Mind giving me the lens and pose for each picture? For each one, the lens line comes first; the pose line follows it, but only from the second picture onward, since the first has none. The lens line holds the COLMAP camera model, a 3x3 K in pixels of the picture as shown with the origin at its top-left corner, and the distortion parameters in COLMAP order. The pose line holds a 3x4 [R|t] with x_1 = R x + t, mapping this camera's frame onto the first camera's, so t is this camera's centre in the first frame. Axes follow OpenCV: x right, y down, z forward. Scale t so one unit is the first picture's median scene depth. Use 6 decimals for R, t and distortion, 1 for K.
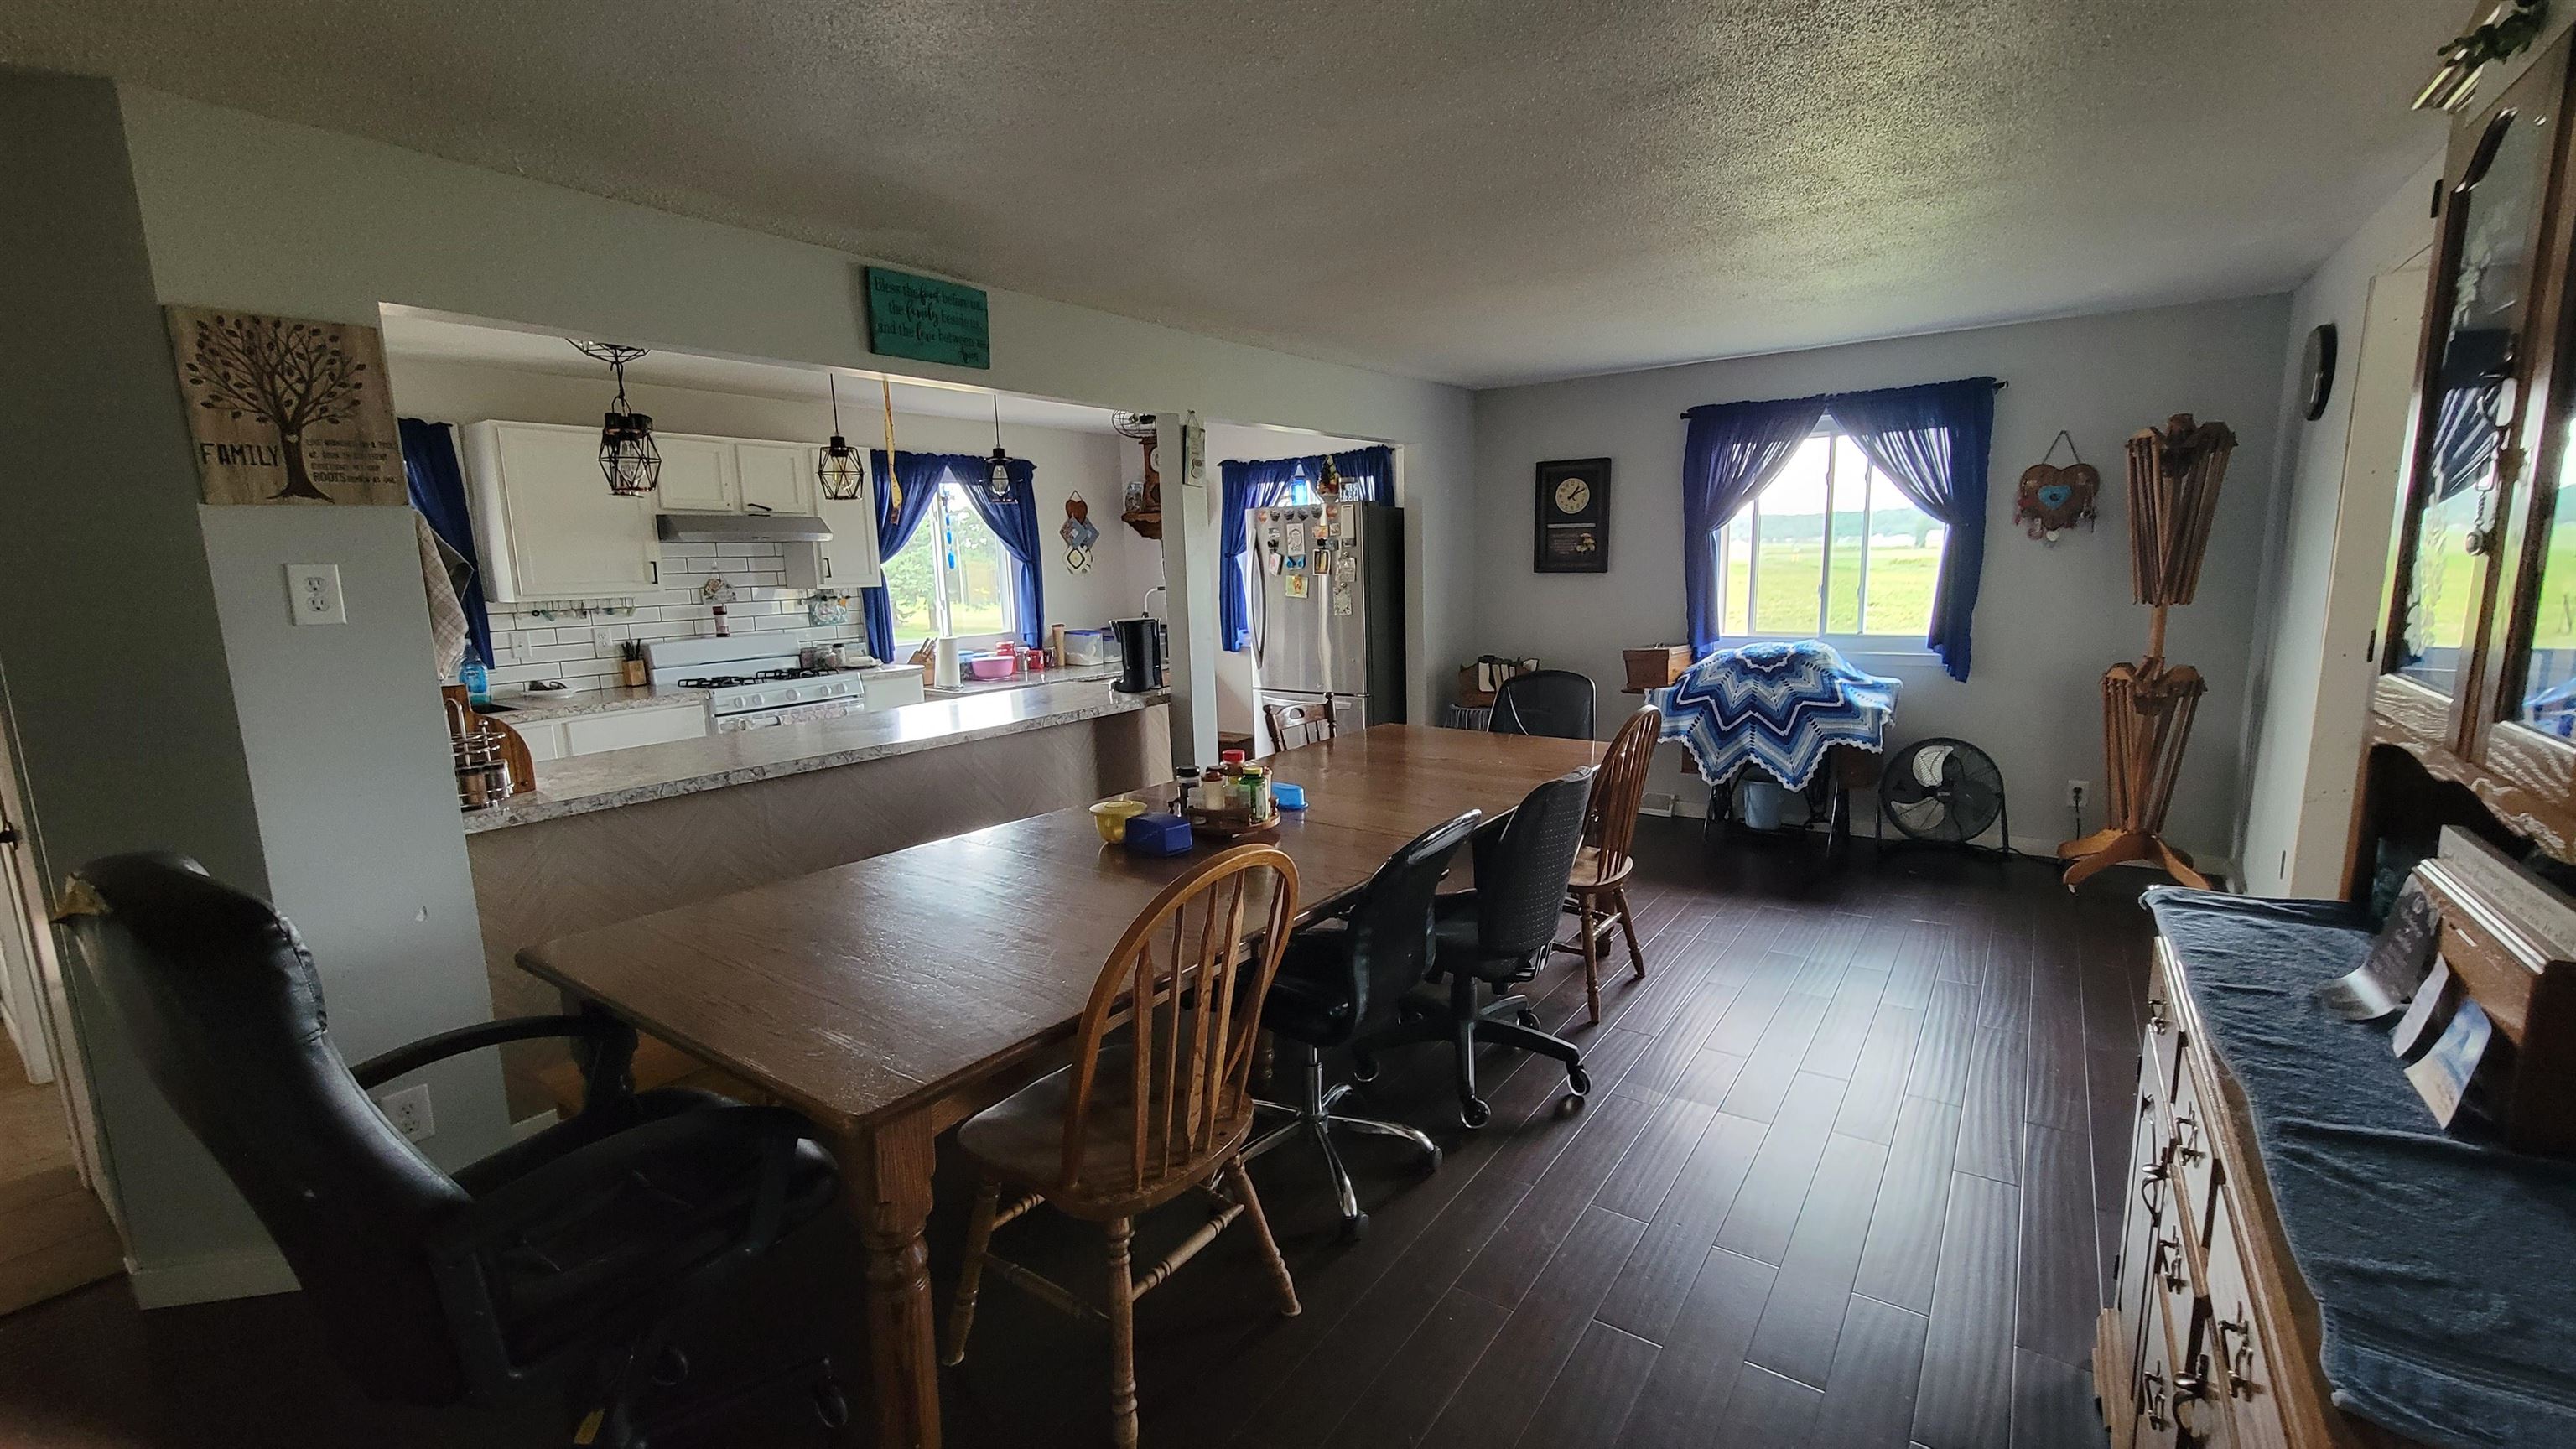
lens RADIAL K [[1041.8, 0, 1296.6], [0, 1041.8, 729.8], [0, 0, 1]] dist [-0.004139, 0.000207]
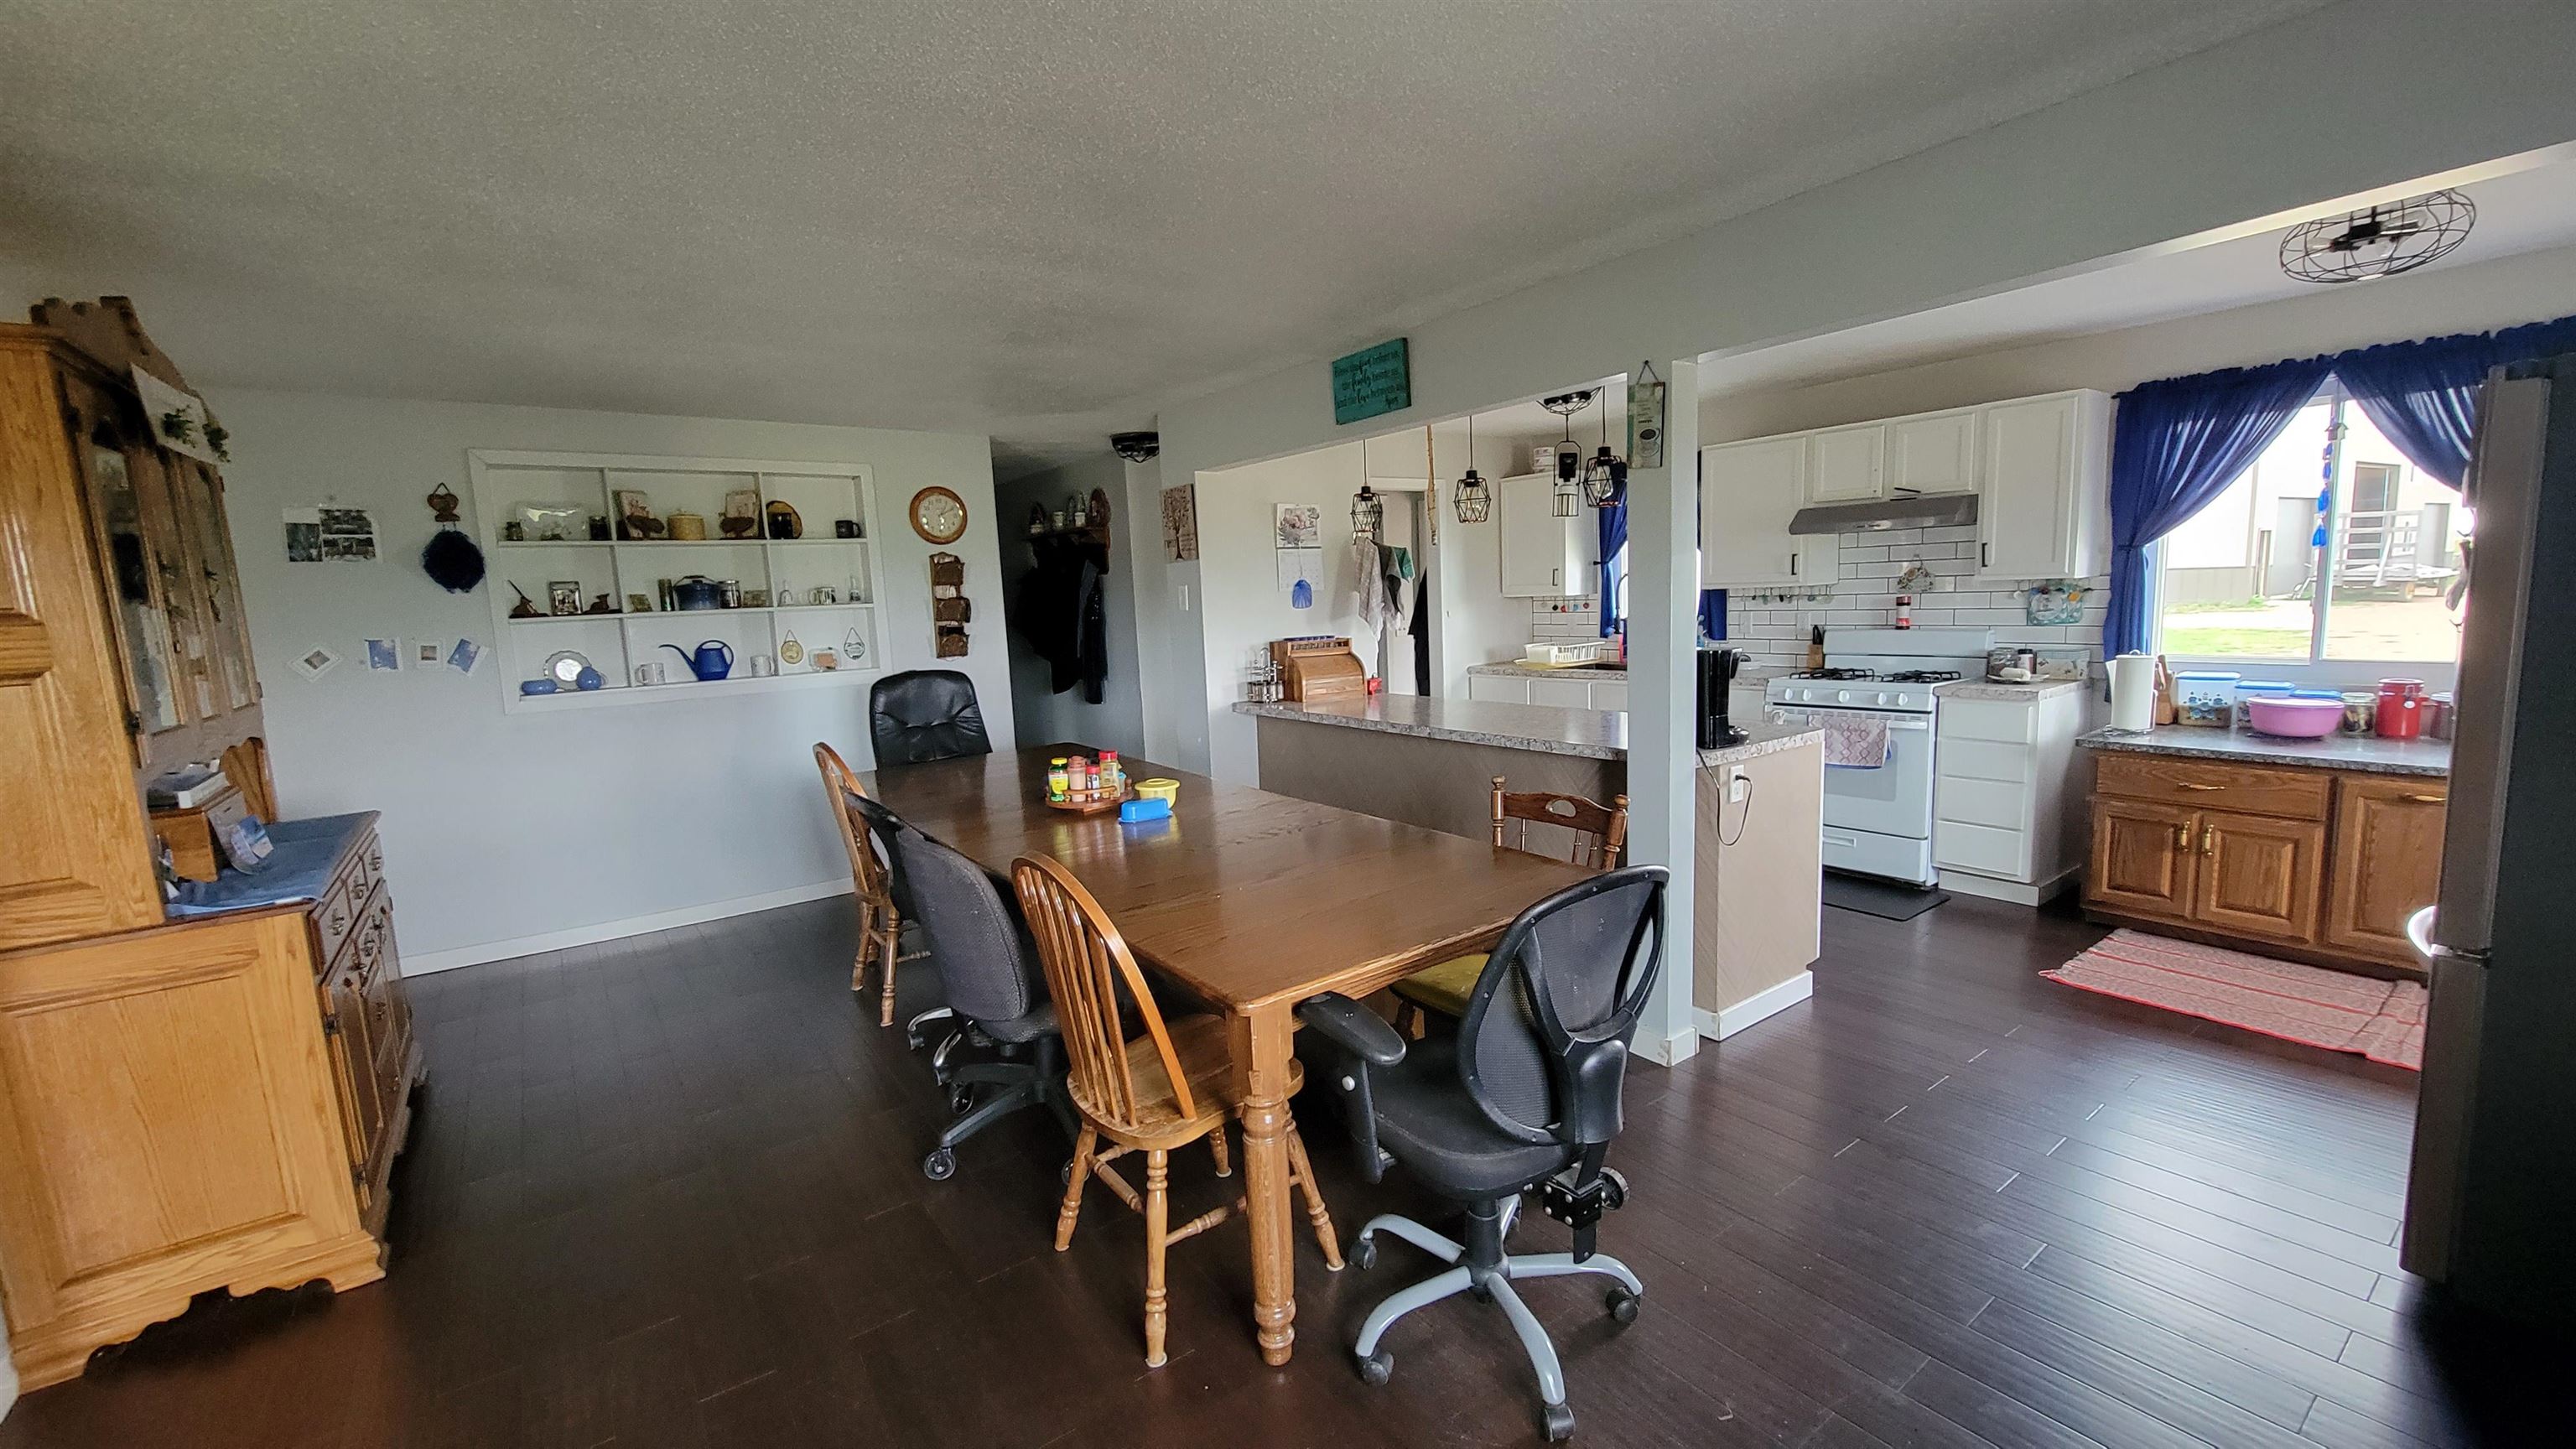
lens RADIAL K [[1041.8, 0, 1302.7], [0, 1041.8, 731.9], [0, 0, 1]] dist [-0.004139, 0.000207]
pose [[-0.308328, 0.169447, -0.936067, 0.551724], [-0.103144, 0.972252, 0.209971, -0.153331], [0.945672, 0.161290, -0.282295, 0.837611]]
